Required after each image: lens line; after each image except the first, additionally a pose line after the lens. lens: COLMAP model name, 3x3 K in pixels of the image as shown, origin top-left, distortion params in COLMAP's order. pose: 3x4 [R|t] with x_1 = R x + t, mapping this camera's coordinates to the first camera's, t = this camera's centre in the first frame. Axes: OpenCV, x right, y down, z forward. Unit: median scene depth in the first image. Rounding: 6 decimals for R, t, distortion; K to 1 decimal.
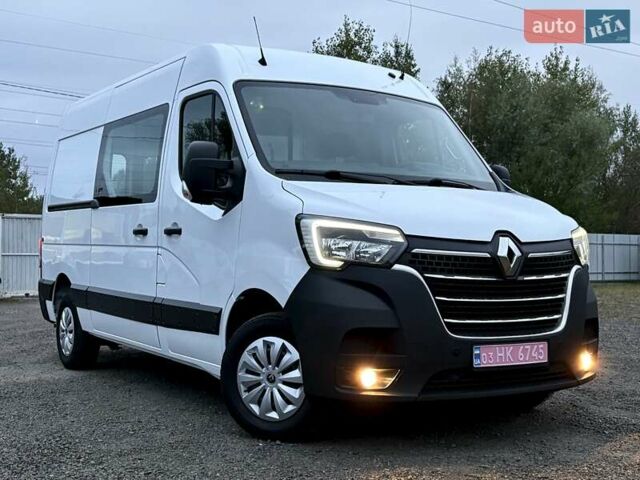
lens RADIAL K [[908.9, 0, 320.0], [0, 908.9, 240.0], [0, 0, 1]] dist [0.067913, -0.070920]
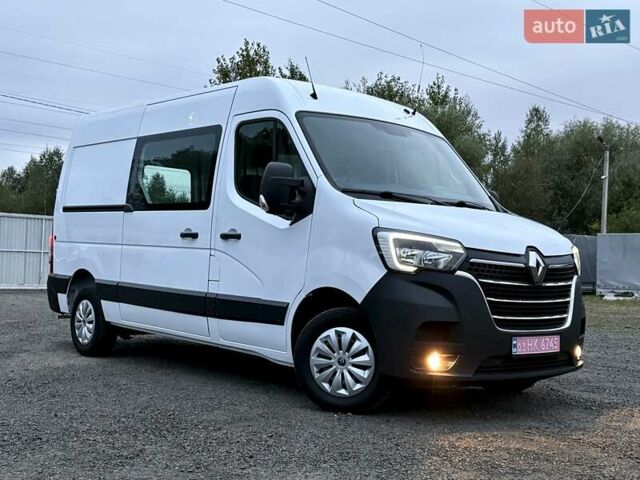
lens RADIAL K [[864.9, 0, 320.0], [0, 864.9, 240.0], [0, 0, 1]] dist [0.065092, -0.066164]
pose [[0.987775, 0.033192, 0.152311, -0.244383], [-0.032494, 0.999447, -0.007066, -0.000756], [-0.152461, 0.002030, 0.988307, -0.124424]]
